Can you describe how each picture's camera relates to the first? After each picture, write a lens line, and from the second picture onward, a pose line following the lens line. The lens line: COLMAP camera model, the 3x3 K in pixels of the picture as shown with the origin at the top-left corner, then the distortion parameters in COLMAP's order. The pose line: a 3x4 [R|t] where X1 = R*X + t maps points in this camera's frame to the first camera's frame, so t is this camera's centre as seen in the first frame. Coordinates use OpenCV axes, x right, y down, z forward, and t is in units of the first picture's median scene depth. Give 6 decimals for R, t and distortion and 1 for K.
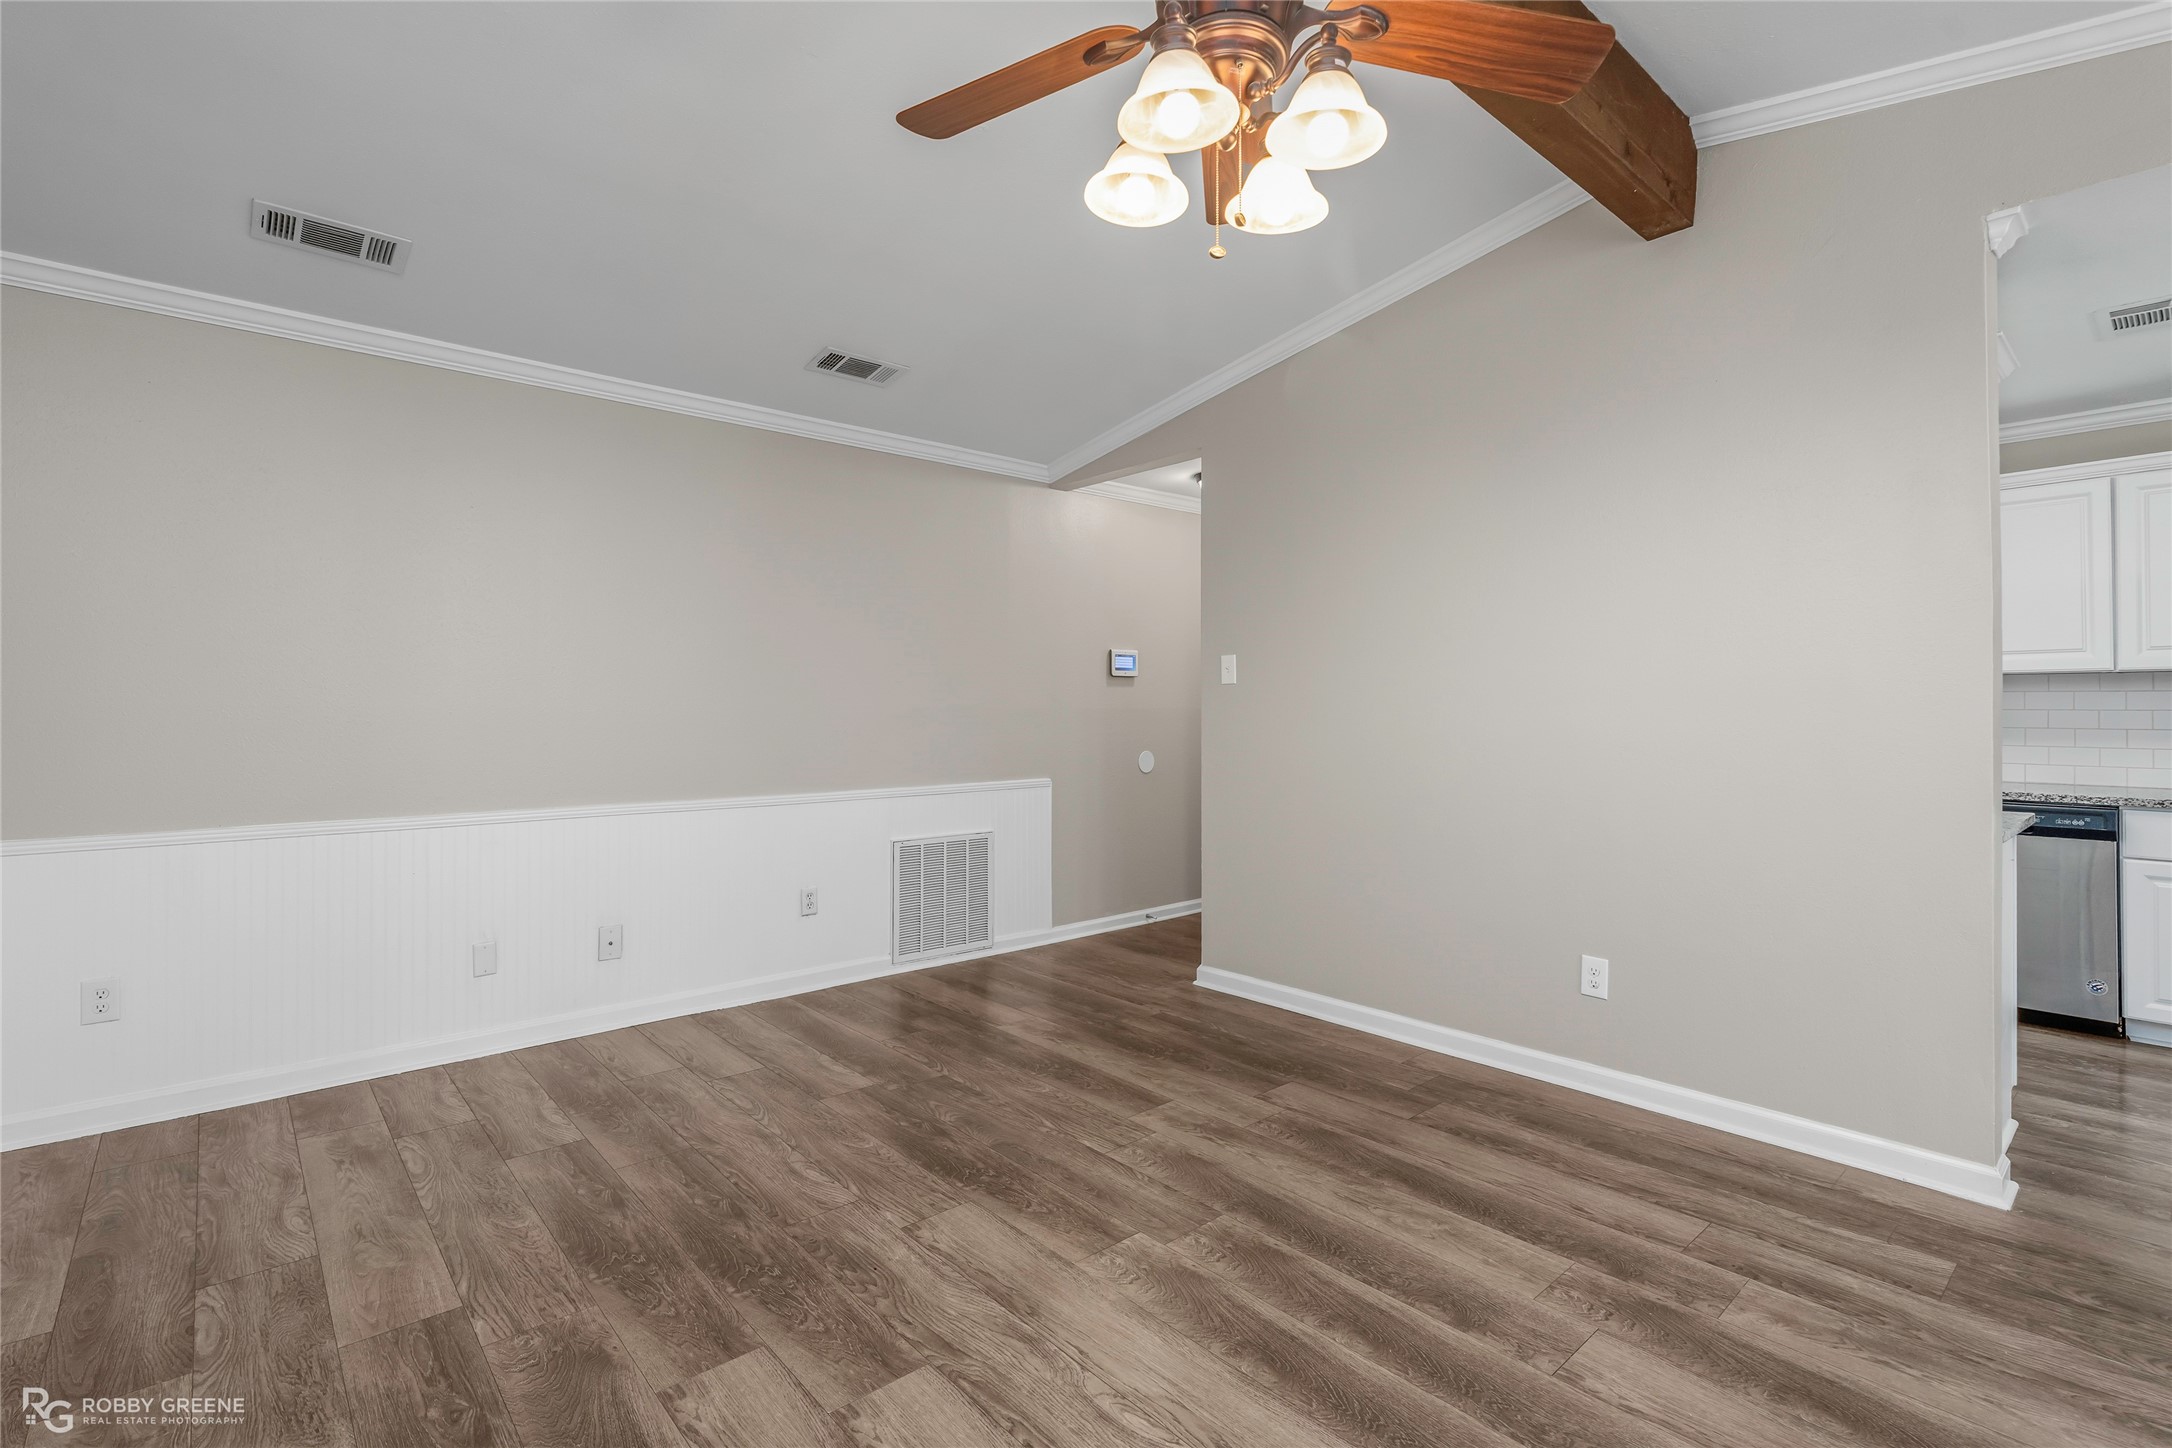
lens RADIAL K [[1006.9, 0, 1087.4], [0, 1006.9, 695.8], [0, 0, 1]] dist [-0.002300, 0.000151]
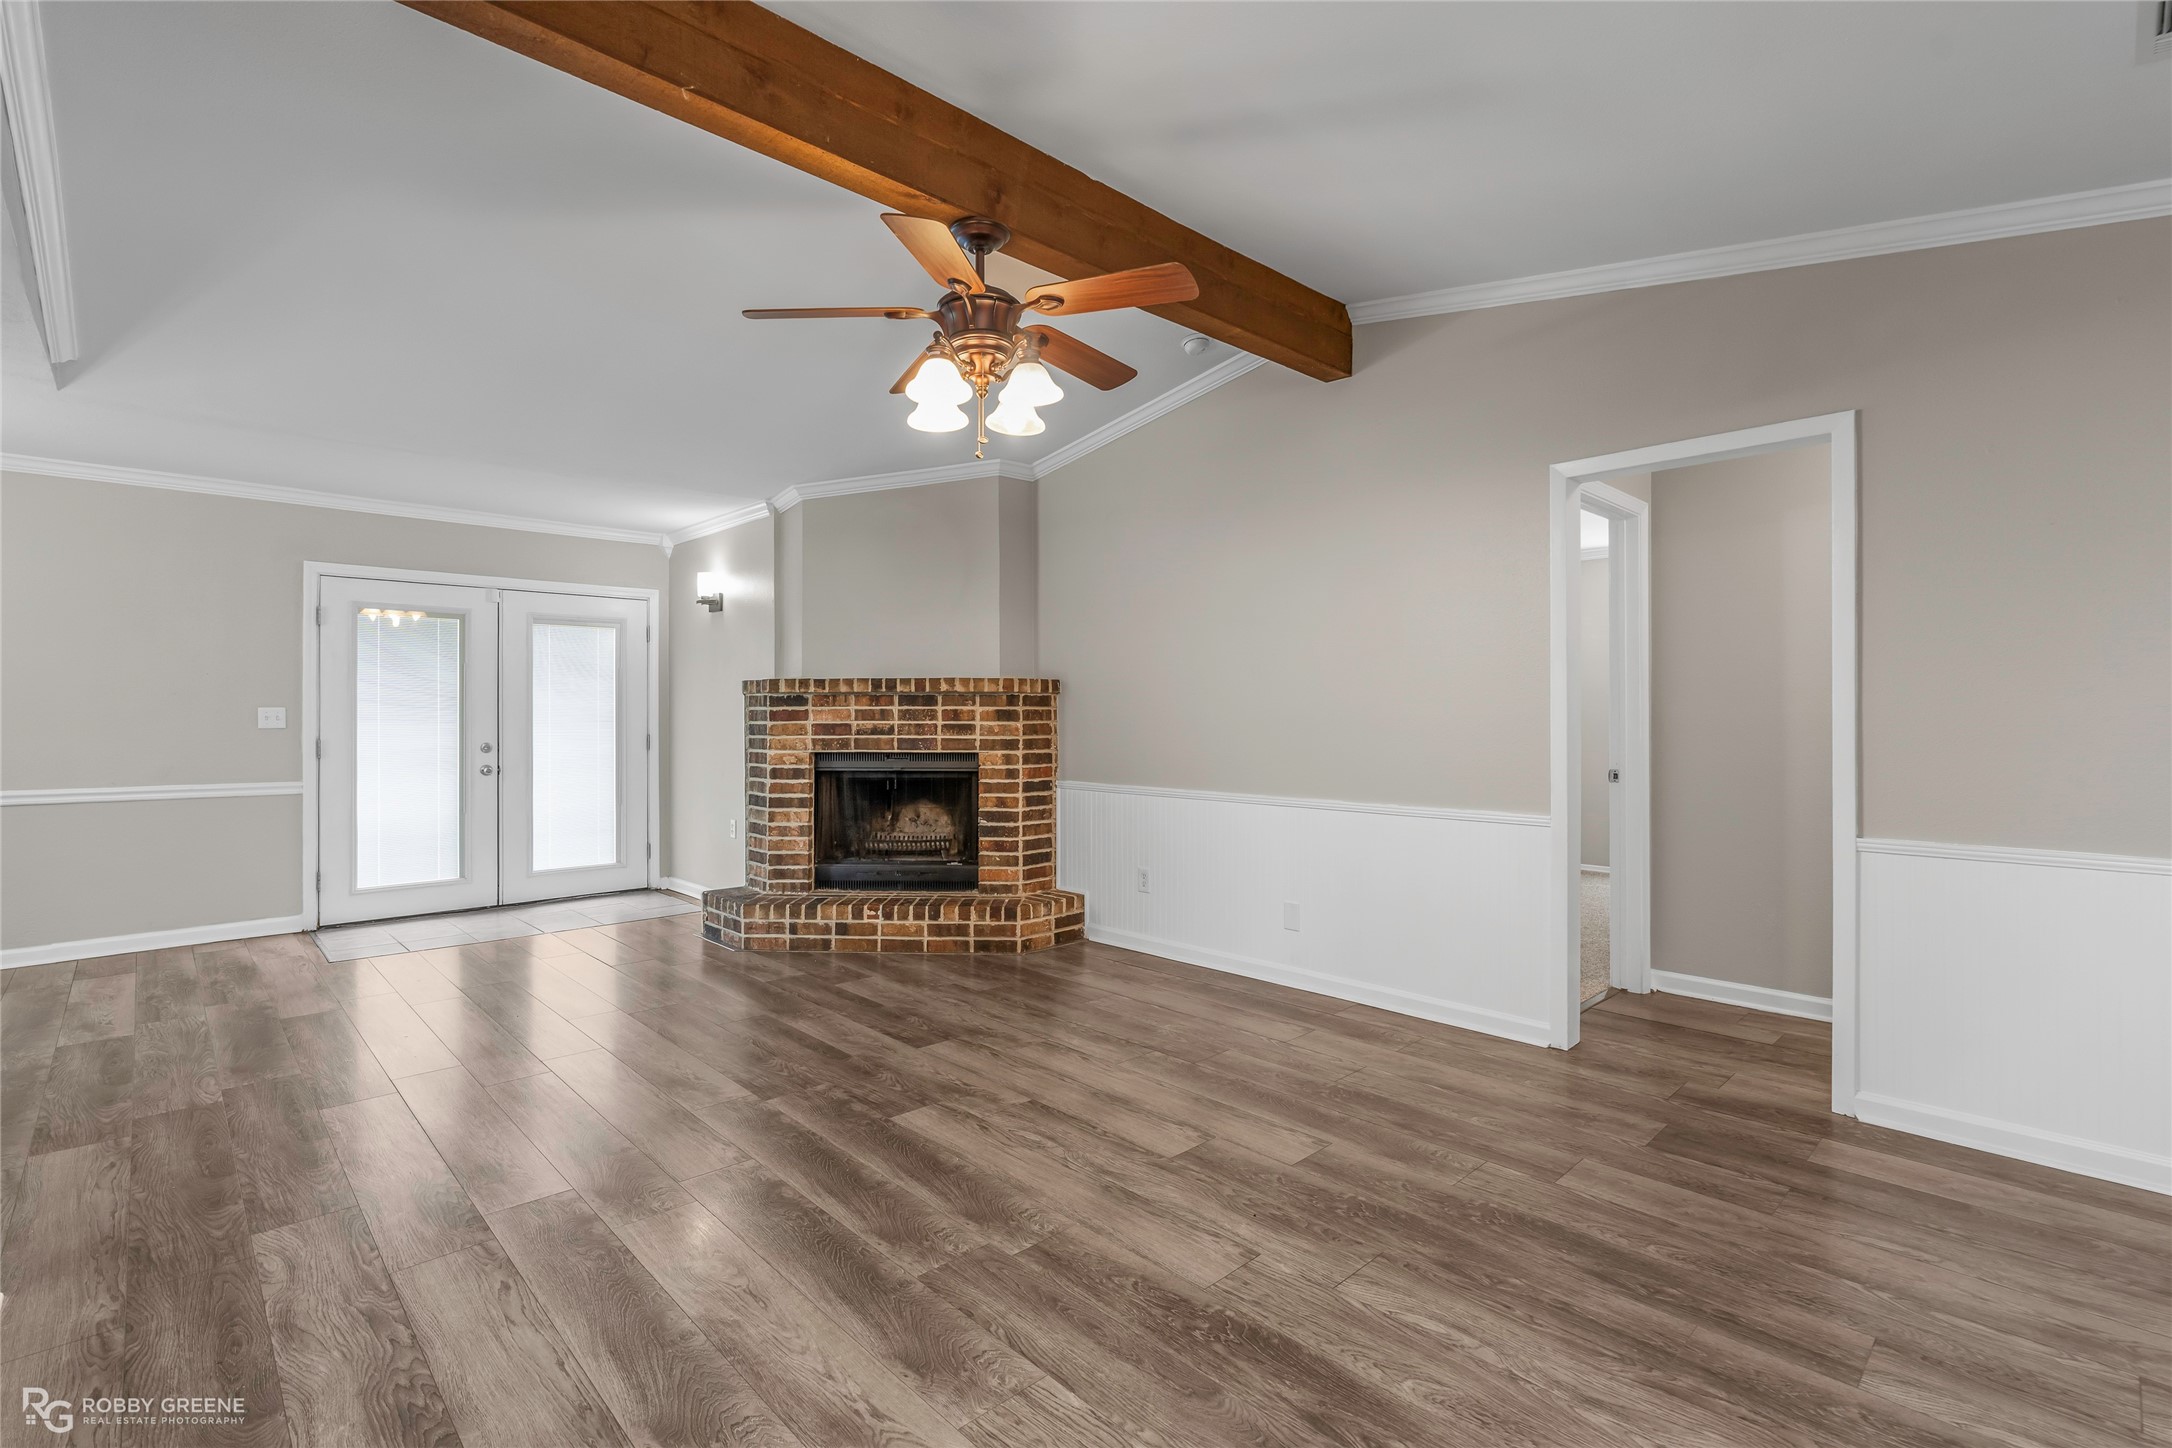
lens RADIAL K [[979.8, 0, 1075.8], [0, 979.8, 713.6], [0, 0, 1]] dist [-0.000197, 0.001232]
pose [[-0.999439, 0.001658, -0.033450, 0.018936], [0.002032, 0.999936, -0.011152, 0.019435], [0.033429, -0.011214, -0.999378, 1.698986]]
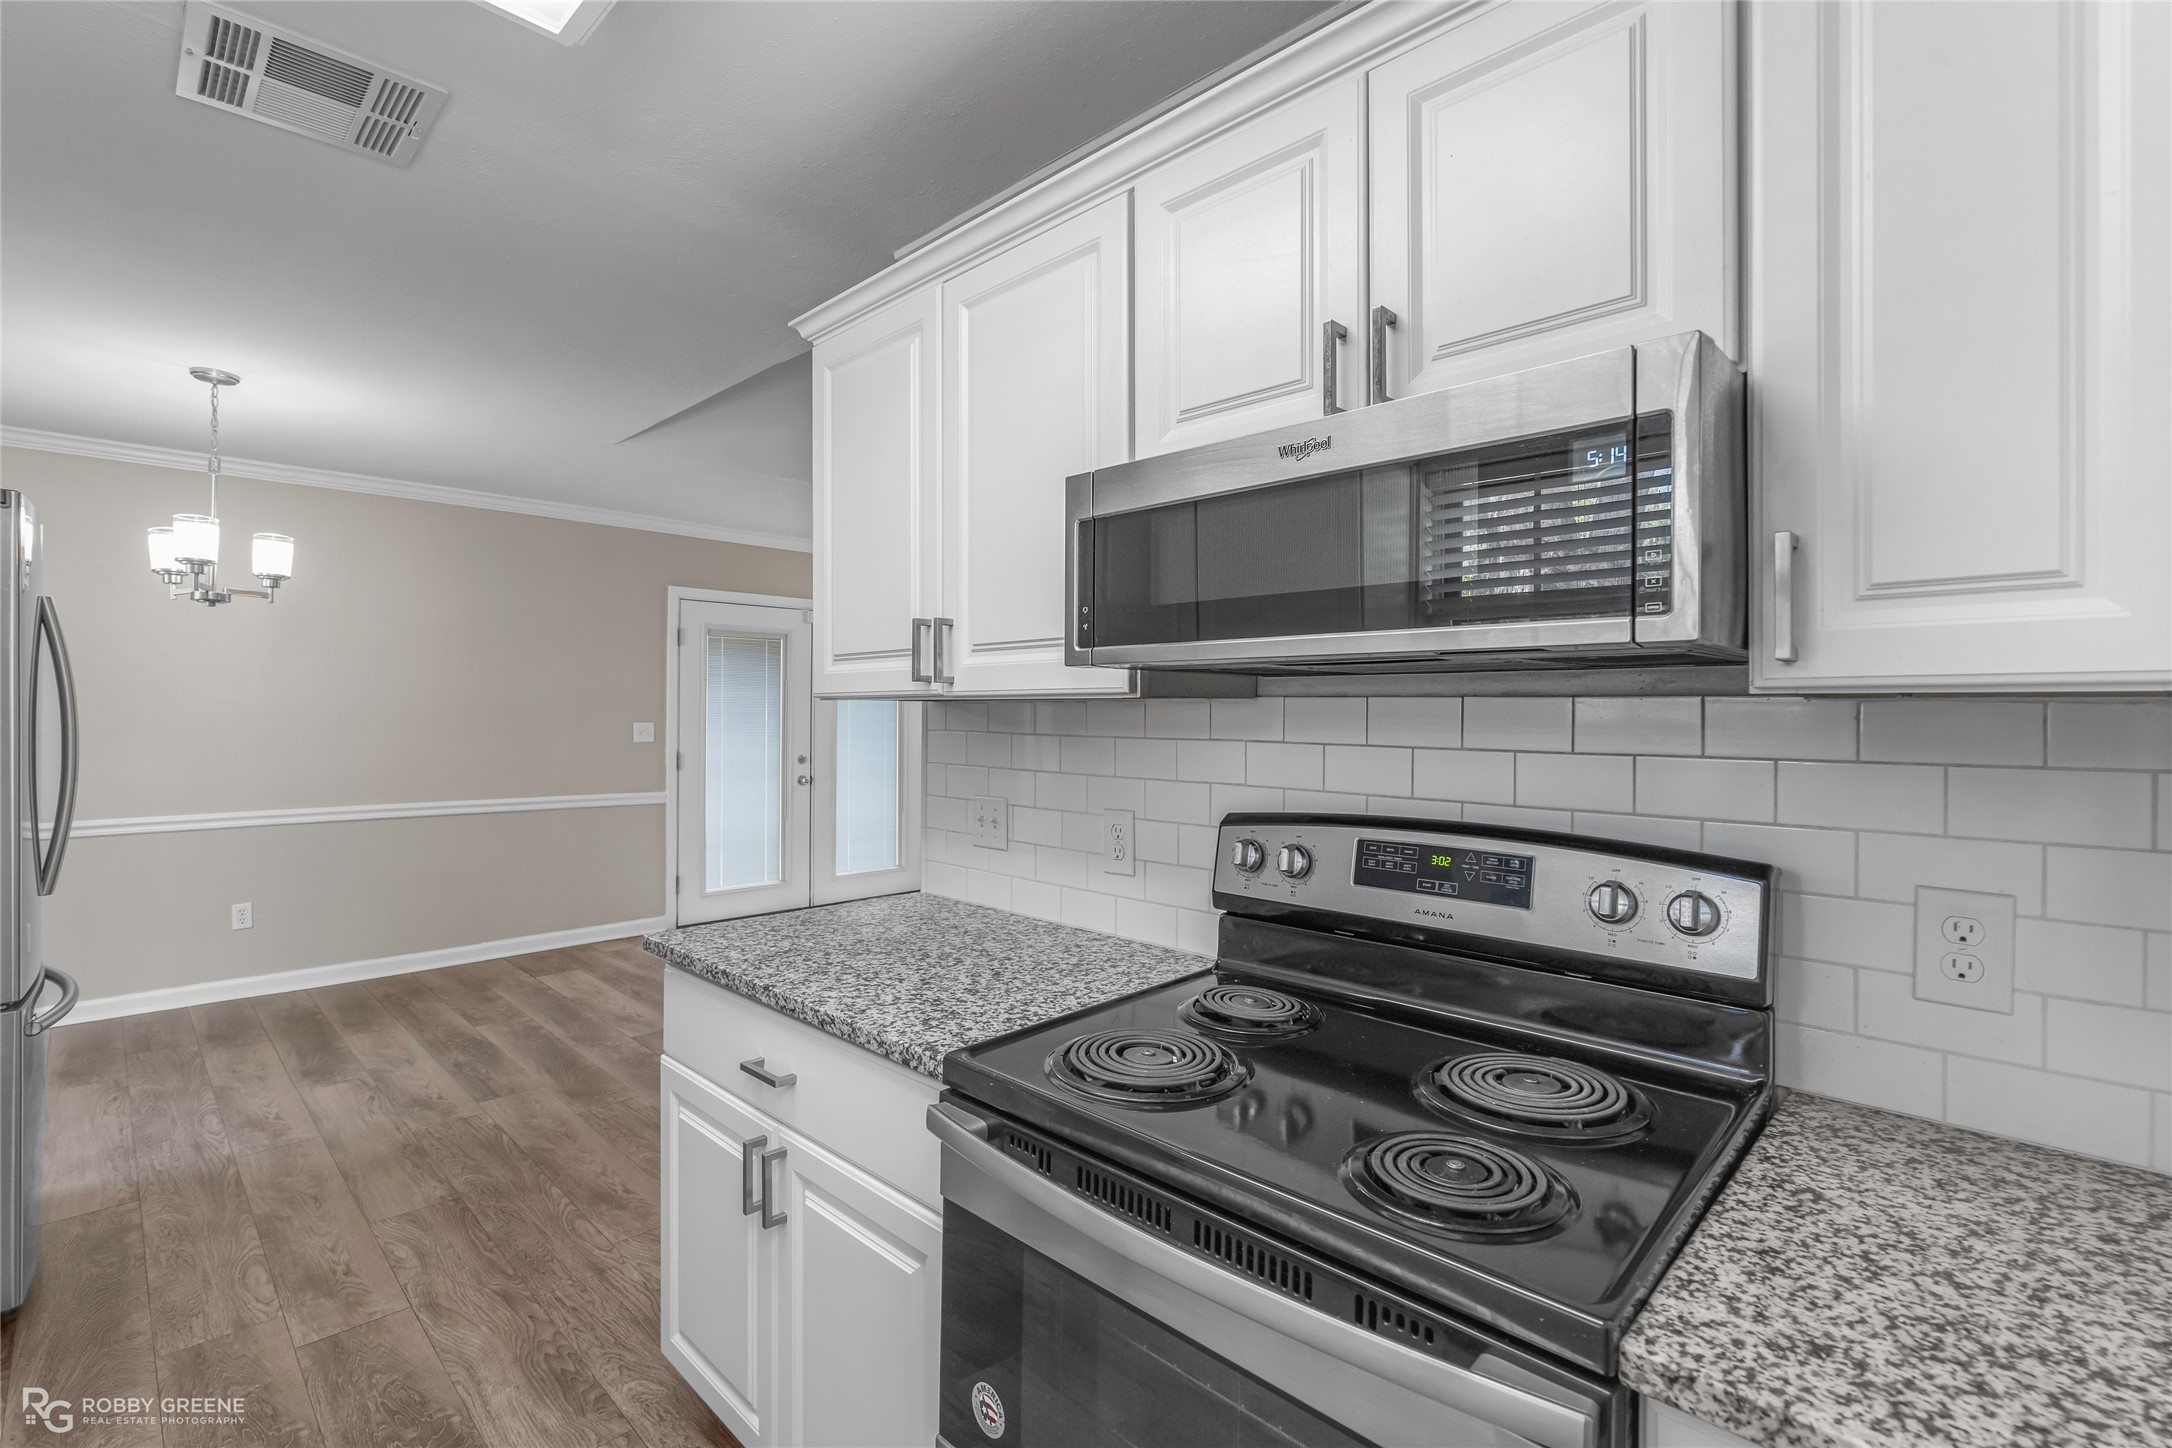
lens RADIAL K [[979.8, 0, 1075.8], [0, 979.8, 713.6], [0, 0, 1]] dist [-0.000197, 0.001232]
pose [[-0.998123, -0.004032, -0.061104, 0.779498], [-0.003424, 0.999944, -0.010053, -0.020426], [0.061141, -0.009824, -0.998081, 1.846397]]
